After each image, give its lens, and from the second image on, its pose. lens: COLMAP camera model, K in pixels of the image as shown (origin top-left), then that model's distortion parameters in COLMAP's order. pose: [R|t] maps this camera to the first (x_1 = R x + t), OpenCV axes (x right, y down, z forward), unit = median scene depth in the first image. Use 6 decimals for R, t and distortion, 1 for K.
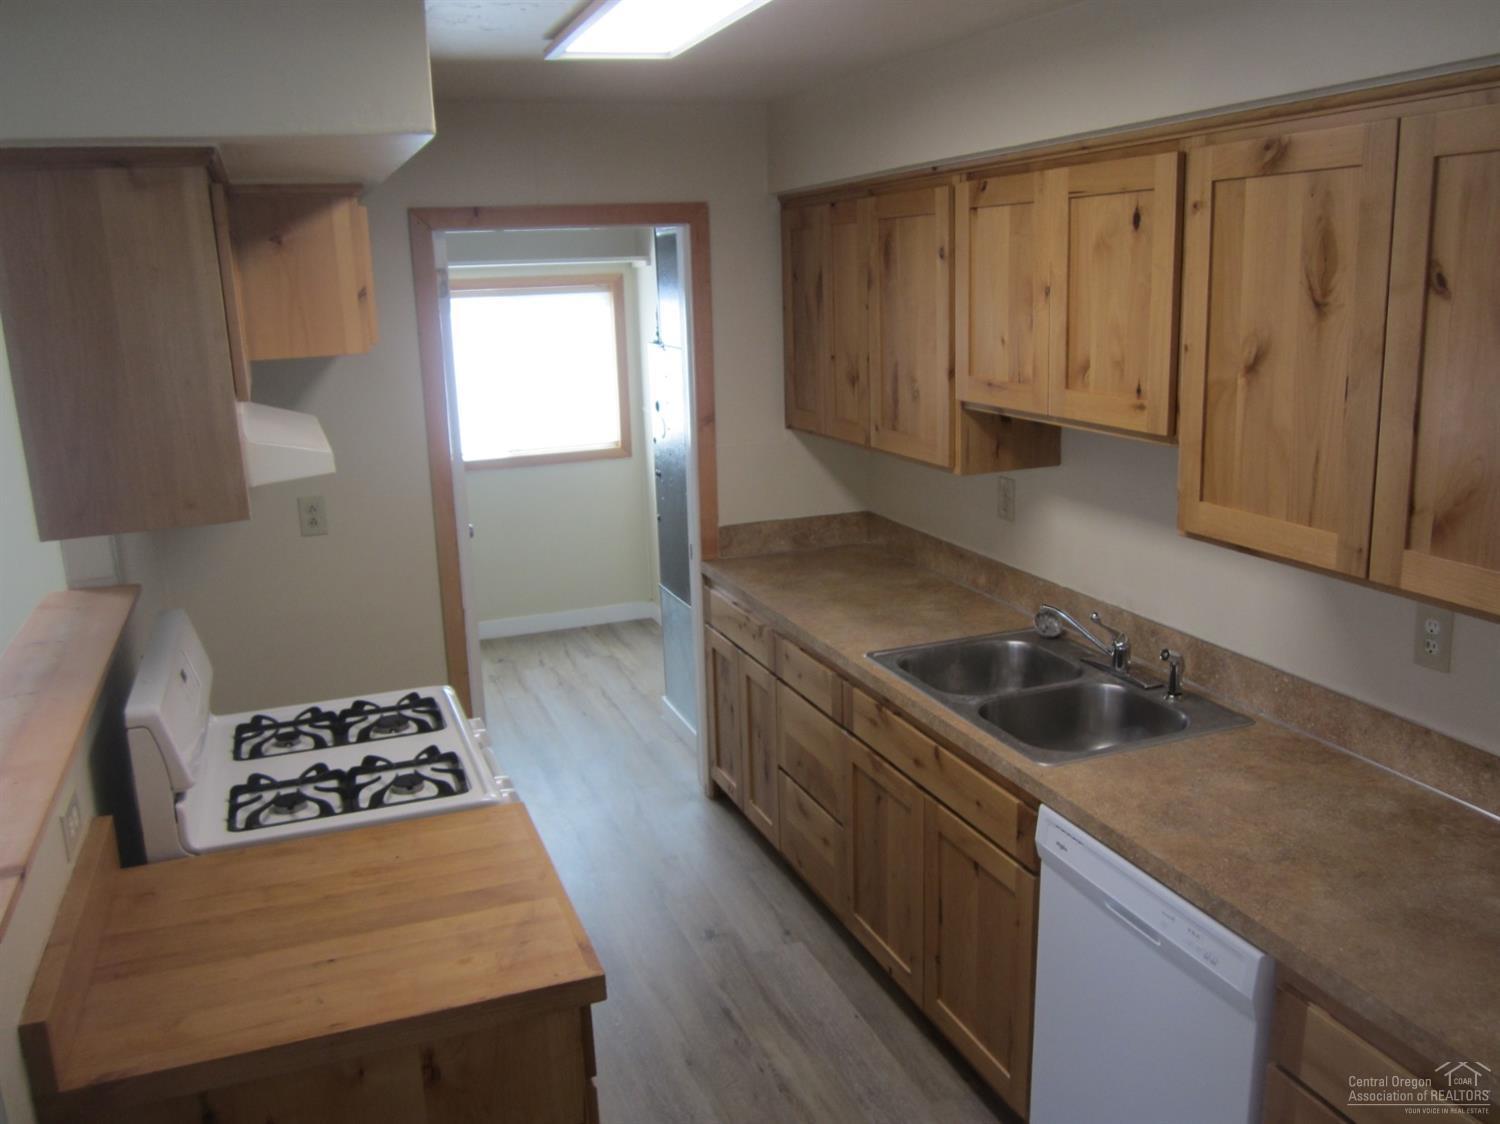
lens RADIAL K [[1248.9, 0, 750.0], [0, 1248.9, 562.0], [0, 0, 1]] dist [-0.048981, 0.007798]
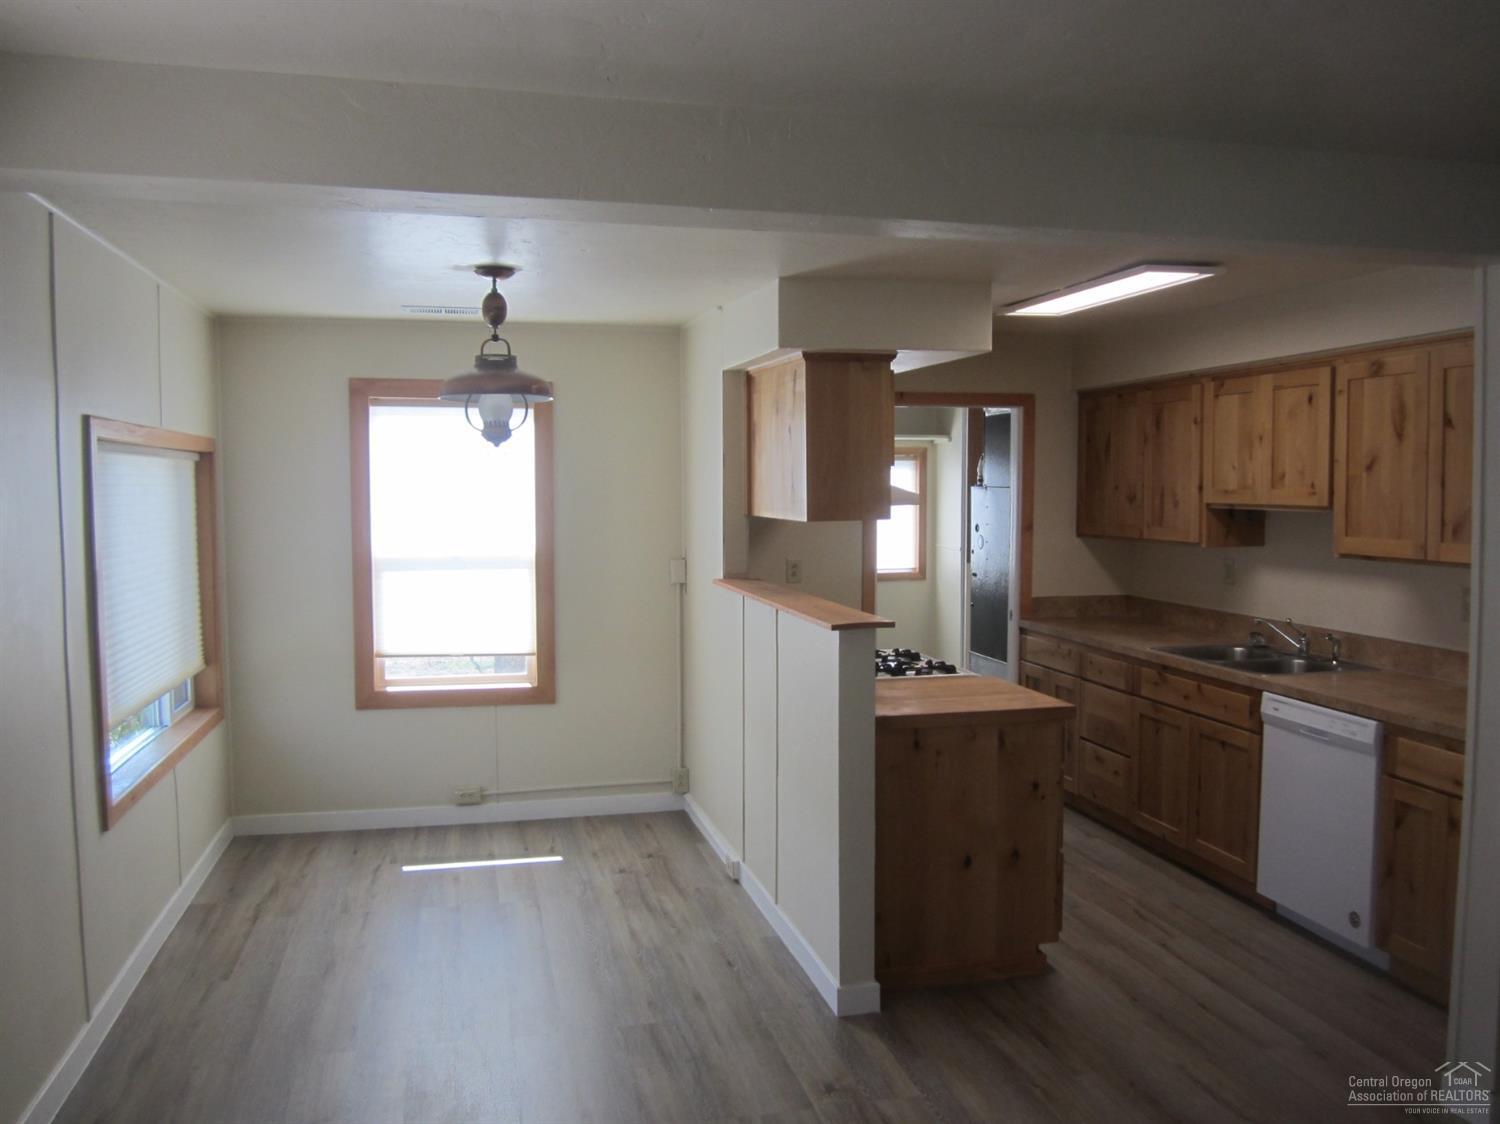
lens RADIAL K [[1248.9, 0, 750.0], [0, 1248.9, 562.0], [0, 0, 1]] dist [-0.048981, 0.007798]
pose [[0.991584, 0.035836, -0.124406, -0.273516], [-0.055645, 0.985611, -0.159607, 0.293973], [0.116896, 0.165187, 0.979310, -0.849278]]
